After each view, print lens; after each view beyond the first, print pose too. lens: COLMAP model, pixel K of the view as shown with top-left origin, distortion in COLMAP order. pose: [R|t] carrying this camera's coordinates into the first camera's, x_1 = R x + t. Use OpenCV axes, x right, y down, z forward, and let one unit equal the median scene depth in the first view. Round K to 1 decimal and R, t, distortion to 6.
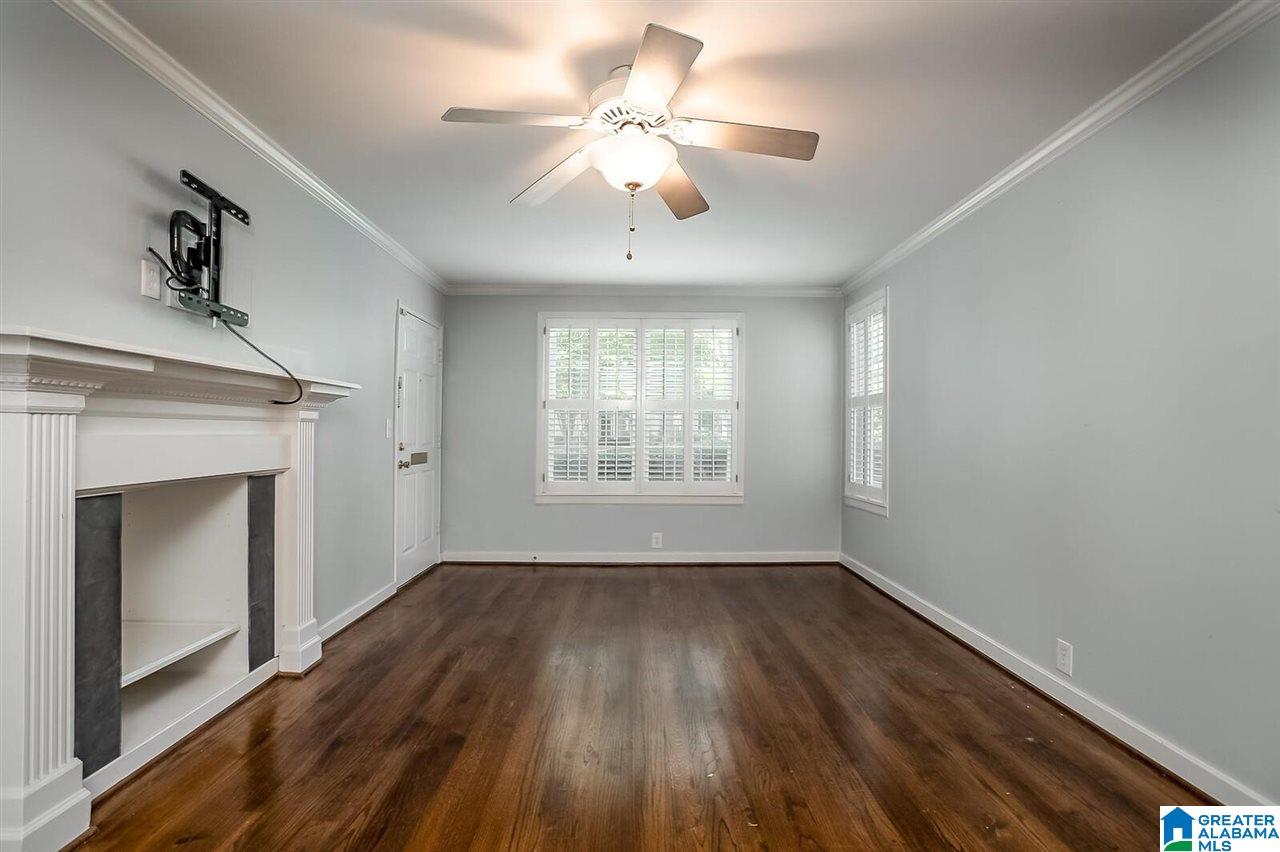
lens RADIAL K [[646.7, 0, 640.3], [0, 646.7, 438.4], [0, 0, 1]] dist [-0.048682, 0.011292]
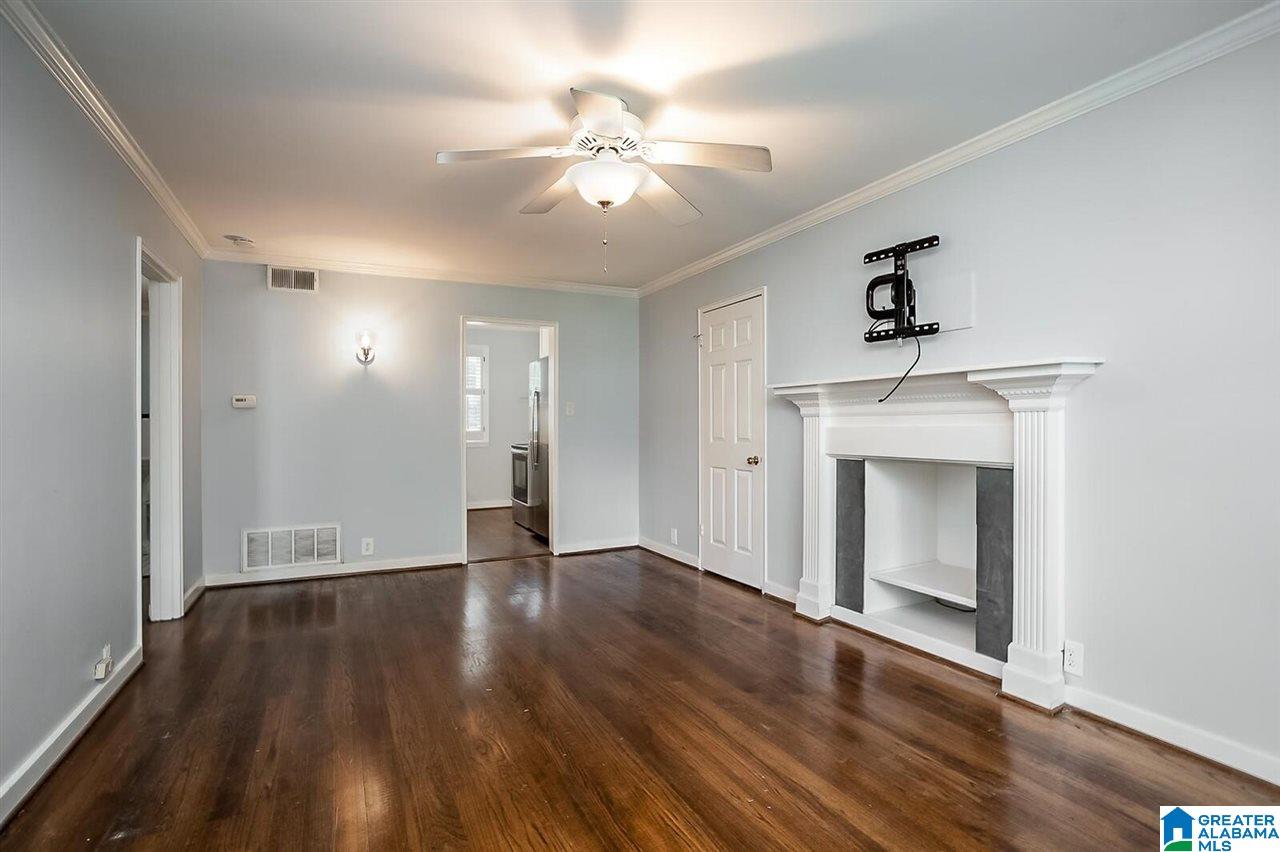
lens RADIAL K [[646.7, 0, 659.8], [0, 646.7, 404.0], [0, 0, 1]] dist [-0.048682, 0.011292]
pose [[-0.906500, -0.009890, -0.422089, 0.286354], [-0.000362, 0.999743, -0.022648, -0.018606], [0.422205, -0.020378, -0.906271, 1.601967]]
